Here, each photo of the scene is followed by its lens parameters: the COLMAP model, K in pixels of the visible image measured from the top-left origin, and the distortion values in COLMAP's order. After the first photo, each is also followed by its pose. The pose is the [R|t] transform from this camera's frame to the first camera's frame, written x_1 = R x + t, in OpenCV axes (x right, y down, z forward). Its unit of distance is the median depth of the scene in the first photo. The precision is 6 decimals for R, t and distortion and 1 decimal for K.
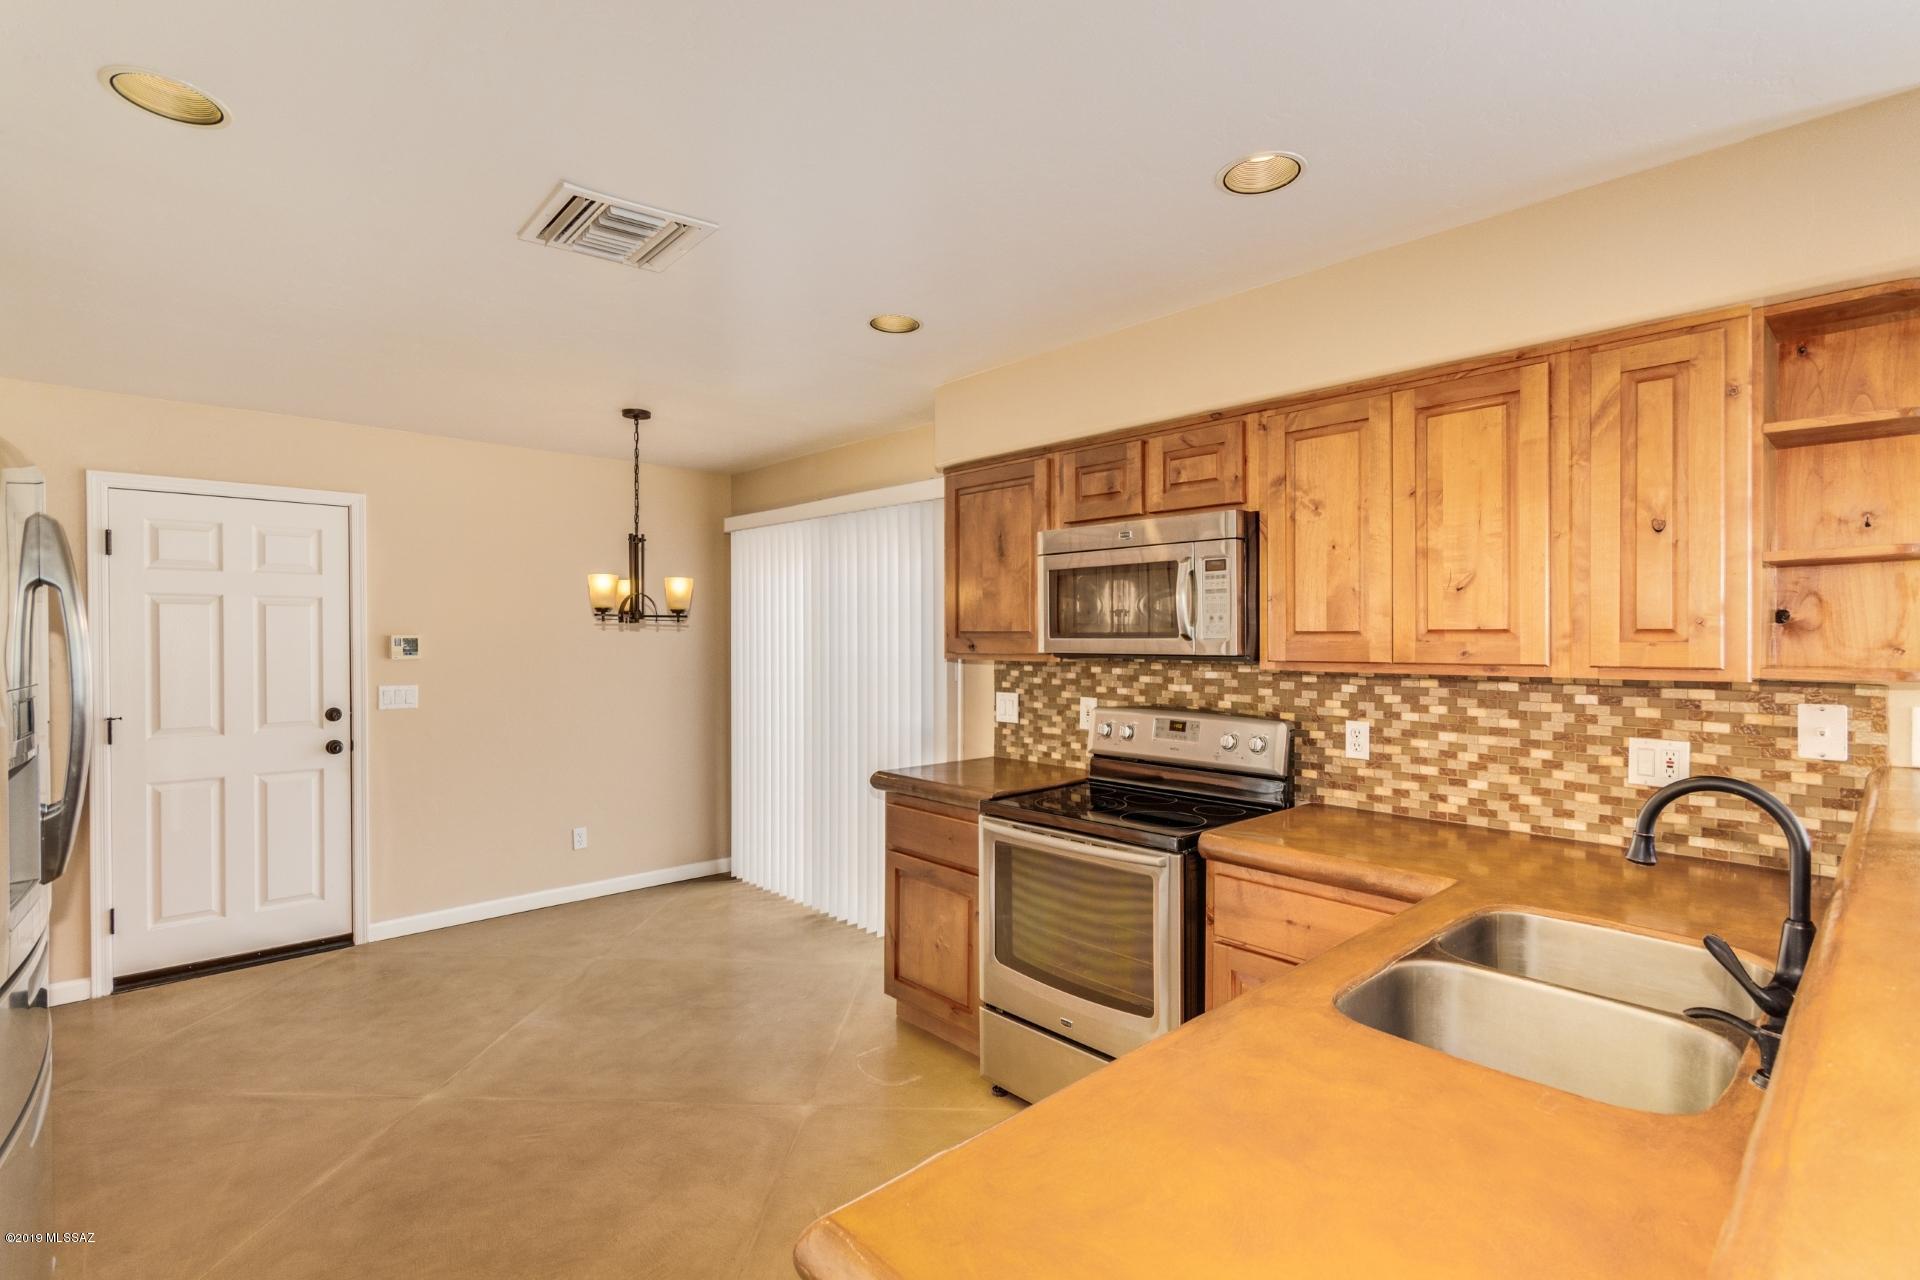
lens RADIAL K [[899.9, 0, 963.6], [0, 899.9, 650.5], [0, 0, 1]] dist [0.002763, 0.000275]
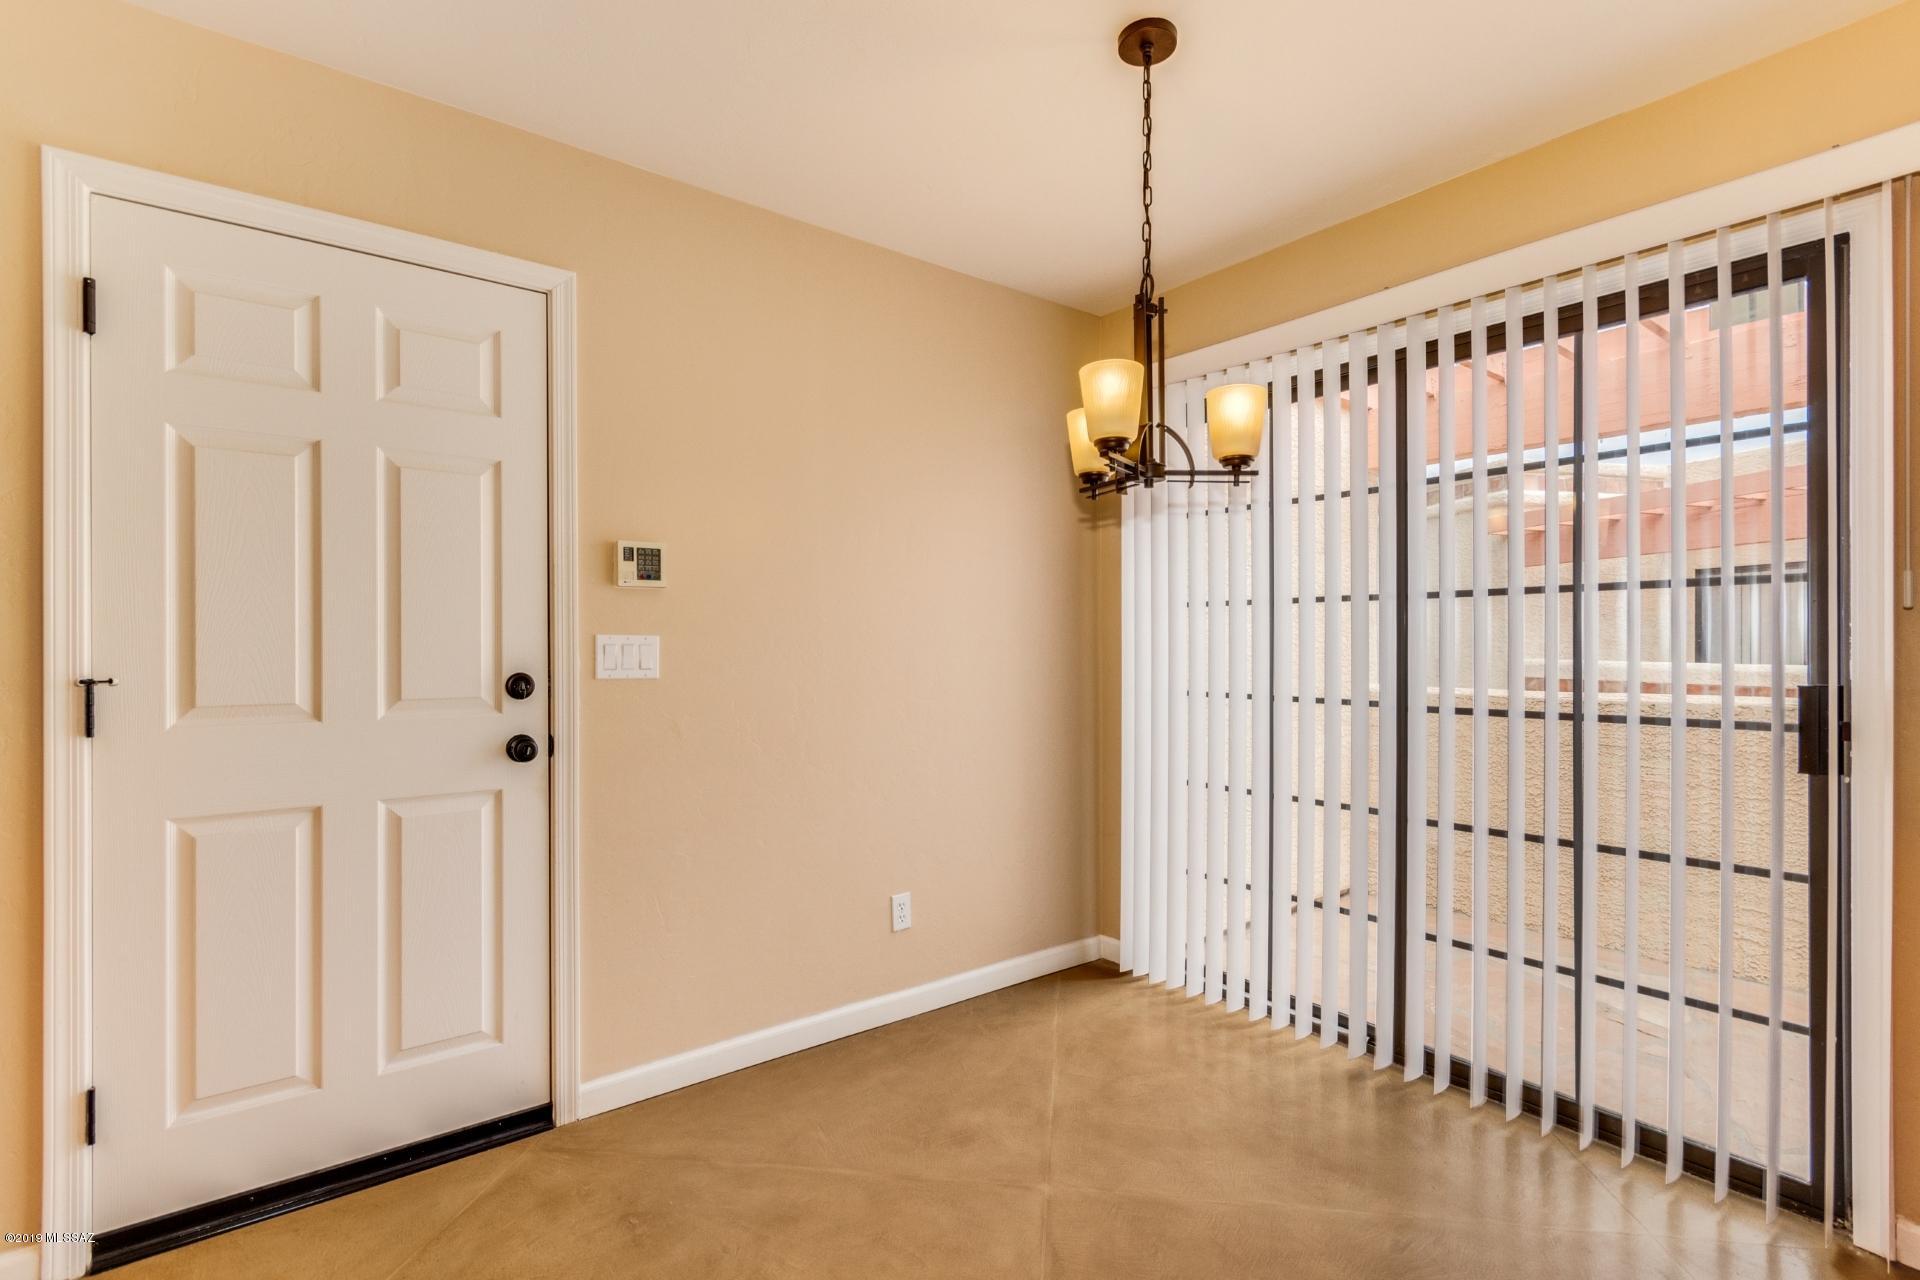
lens RADIAL K [[899.9, 0, 965.7], [0, 899.9, 655.6], [0, 0, 1]] dist [0.002763, 0.000275]
pose [[0.996358, -0.000675, -0.085260, -0.397999], [0.000021, 0.999971, -0.007676, 0.057603], [0.085263, 0.007646, 0.996329, 0.502681]]
